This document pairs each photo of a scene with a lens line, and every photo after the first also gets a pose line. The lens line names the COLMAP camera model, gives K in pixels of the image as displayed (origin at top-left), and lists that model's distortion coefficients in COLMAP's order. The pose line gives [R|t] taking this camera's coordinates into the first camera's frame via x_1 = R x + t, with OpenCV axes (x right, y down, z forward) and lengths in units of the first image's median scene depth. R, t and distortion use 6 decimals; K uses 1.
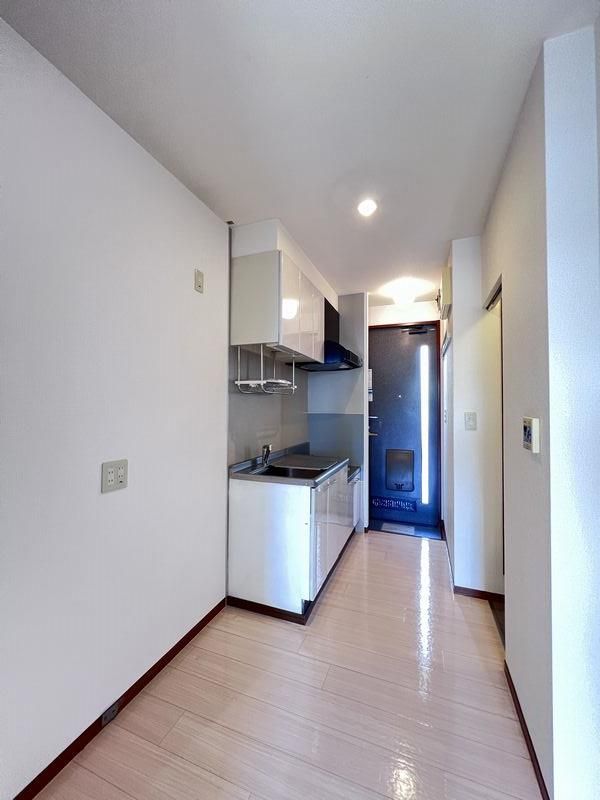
lens RADIAL K [[320.1, 0, 297.5], [0, 320.1, 401.5], [0, 0, 1]] dist [-0.000838, -0.000215]
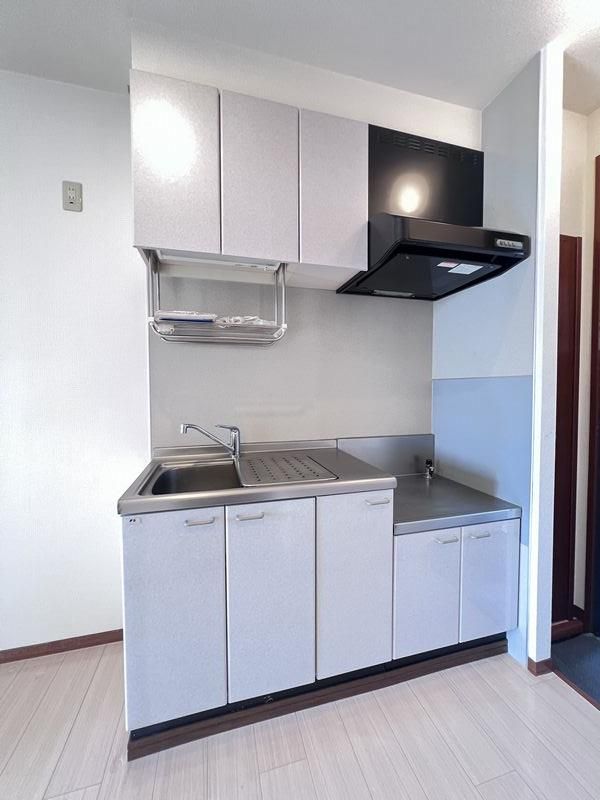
lens RADIAL K [[323.5, 0, 298.6], [0, 323.5, 394.8], [0, 0, 1]] dist [0.002952, 0.000054]
pose [[0.600317, 0.022218, -0.799453, 0.428344], [0.019709, 0.998899, 0.042561, 0.046615], [0.799519, -0.041306, 0.599219, 0.641188]]
